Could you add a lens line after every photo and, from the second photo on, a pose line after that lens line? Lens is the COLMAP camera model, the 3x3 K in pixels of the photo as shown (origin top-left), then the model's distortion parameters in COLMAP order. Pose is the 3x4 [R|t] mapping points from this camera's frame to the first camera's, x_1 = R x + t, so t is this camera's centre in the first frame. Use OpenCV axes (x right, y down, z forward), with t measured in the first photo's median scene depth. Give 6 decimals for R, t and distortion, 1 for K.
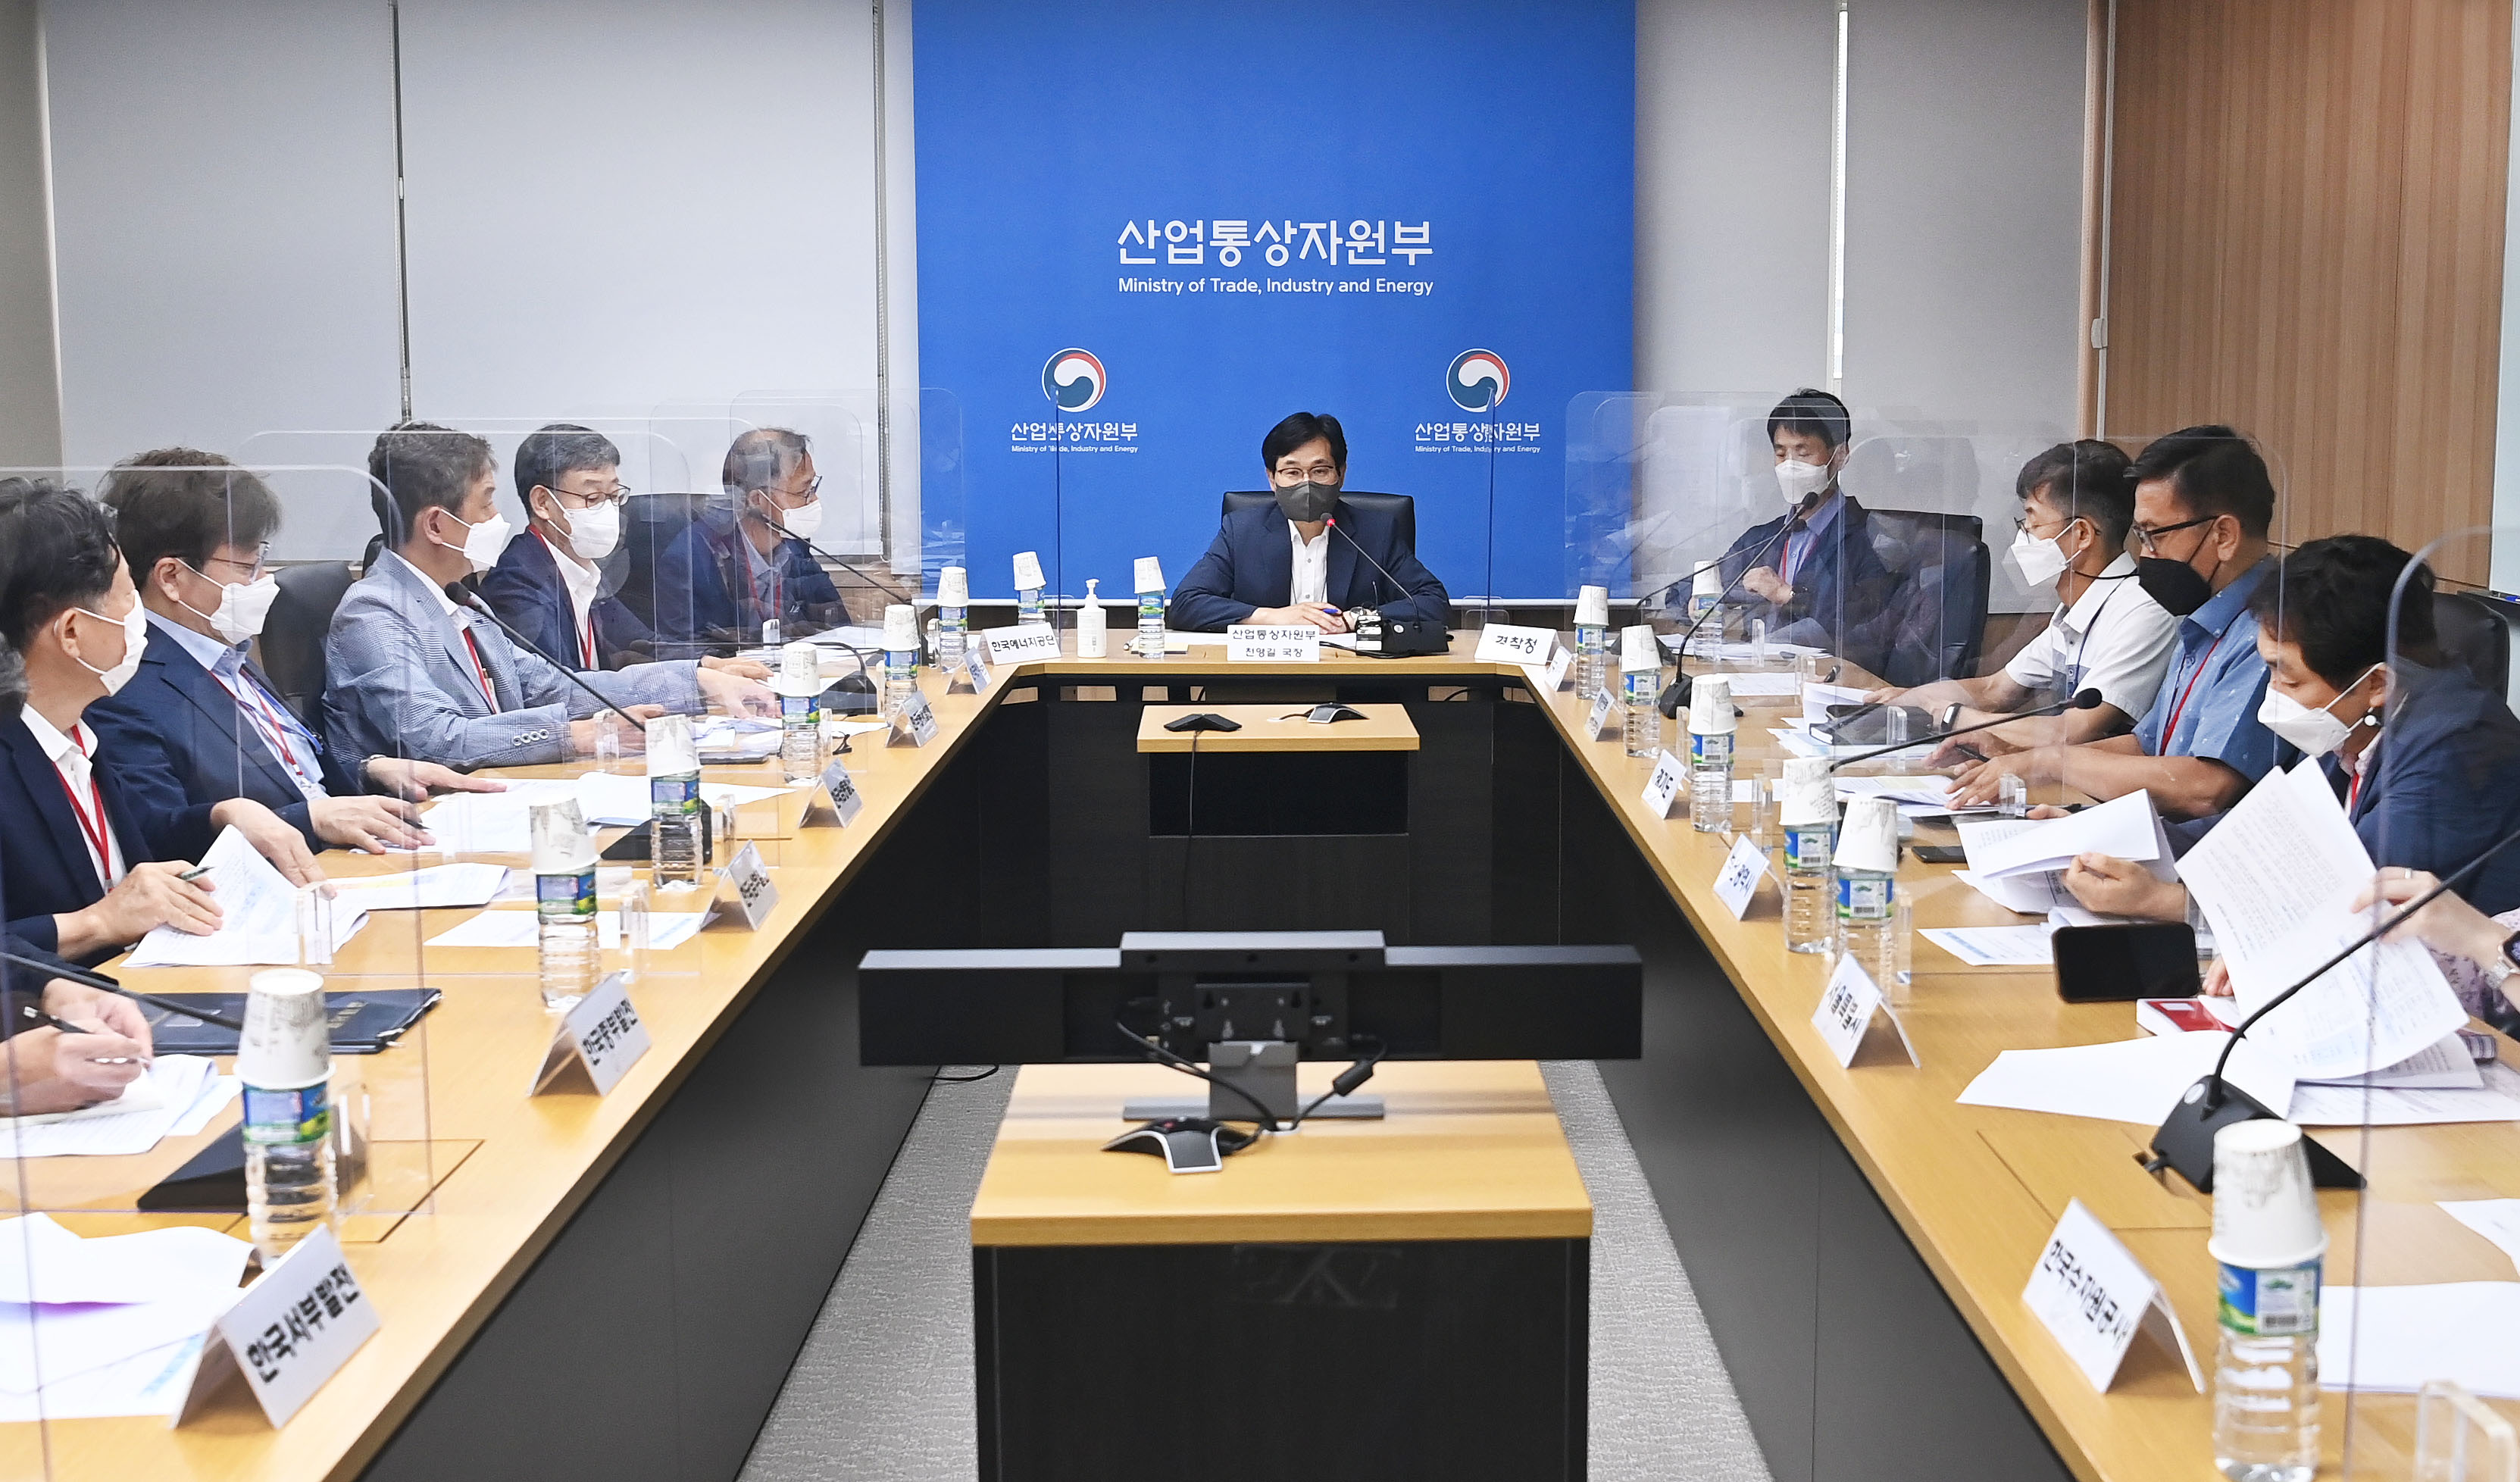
lens RADIAL K [[2723.8, 0, 1260.0], [0, 2723.8, 741.0], [0, 0, 1]] dist [0.110822, 0.003396]
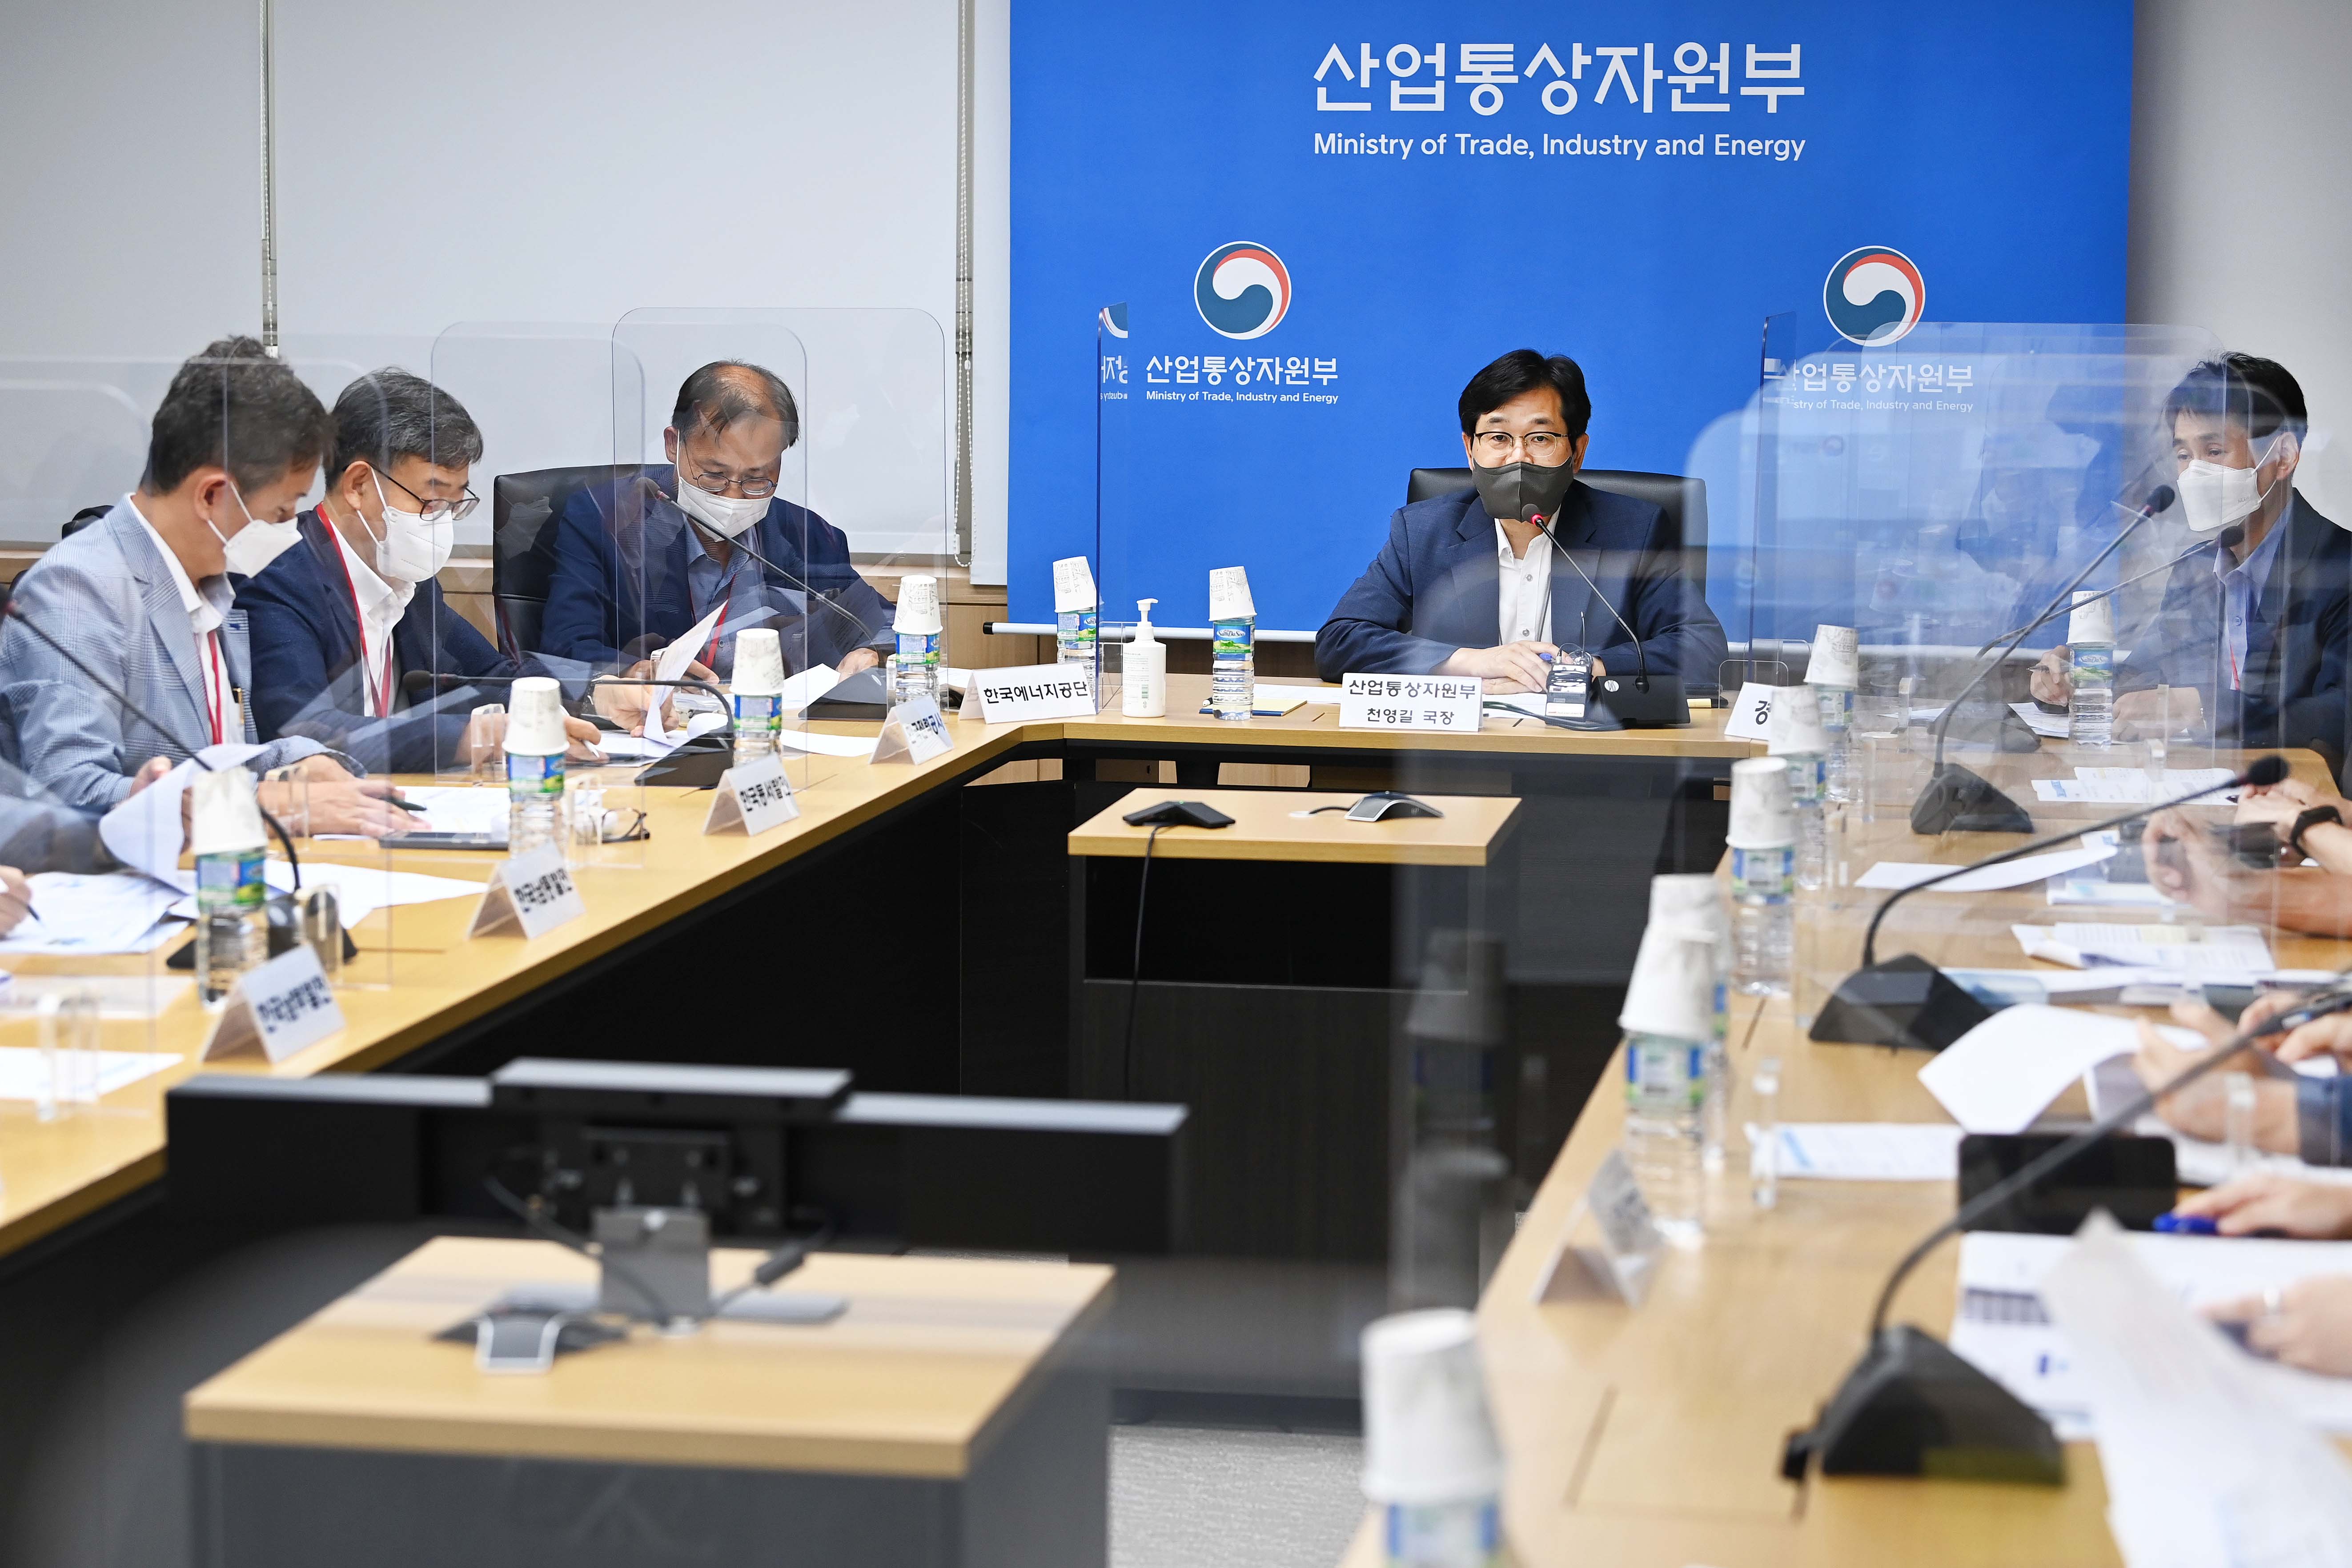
lens RADIAL K [[4607.0, 0, 1176.0], [0, 4607.0, 784.0], [0, 0, 1]] dist [0.302485, -0.117231]
pose [[0.982481, 0.032634, -0.183483, 0.142364], [-0.036047, 0.999233, -0.015293, 0.002513], [0.182843, 0.021639, 0.982904, -0.091511]]
